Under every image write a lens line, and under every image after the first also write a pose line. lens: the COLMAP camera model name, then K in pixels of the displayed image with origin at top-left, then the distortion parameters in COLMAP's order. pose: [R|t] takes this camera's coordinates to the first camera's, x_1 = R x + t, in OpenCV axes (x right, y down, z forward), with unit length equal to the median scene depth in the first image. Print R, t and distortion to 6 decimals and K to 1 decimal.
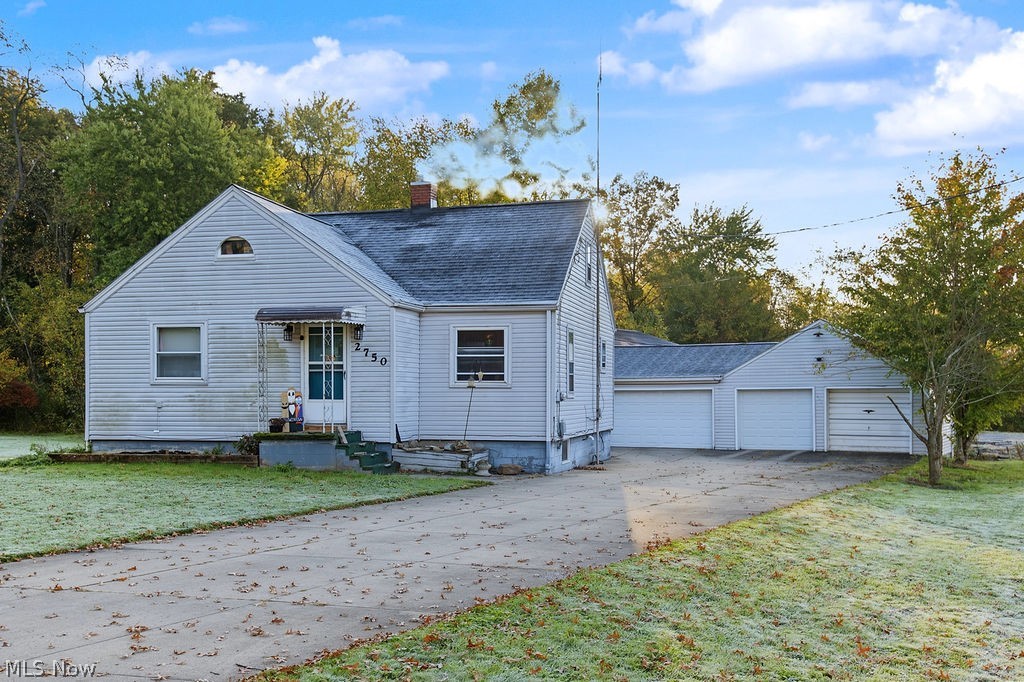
lens RADIAL K [[1072.3, 0, 513.1], [0, 1072.3, 394.6], [0, 0, 1]] dist [0.060344, 0.000000]
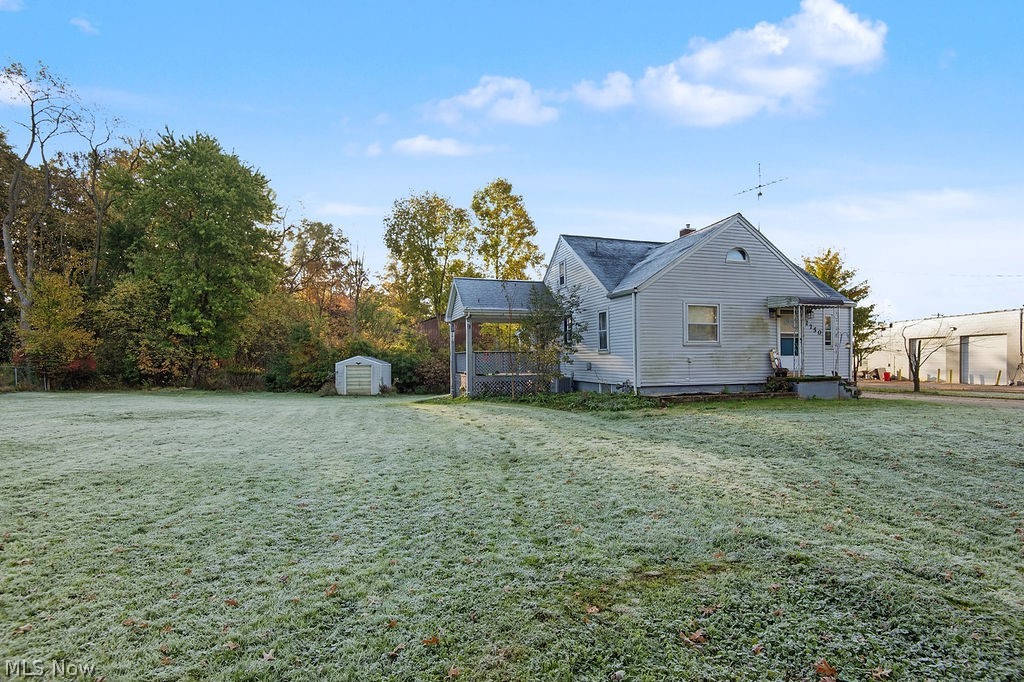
lens RADIAL K [[529.3, 0, 509.5], [0, 529.3, 353.7], [0, 0, 1]] dist [-0.025277, -0.004184]
pose [[0.840688, 0.000295, 0.541519, -0.897709], [0.007021, 0.999910, -0.011443, 0.007241], [-0.541474, 0.013422, 0.840611, 0.545451]]
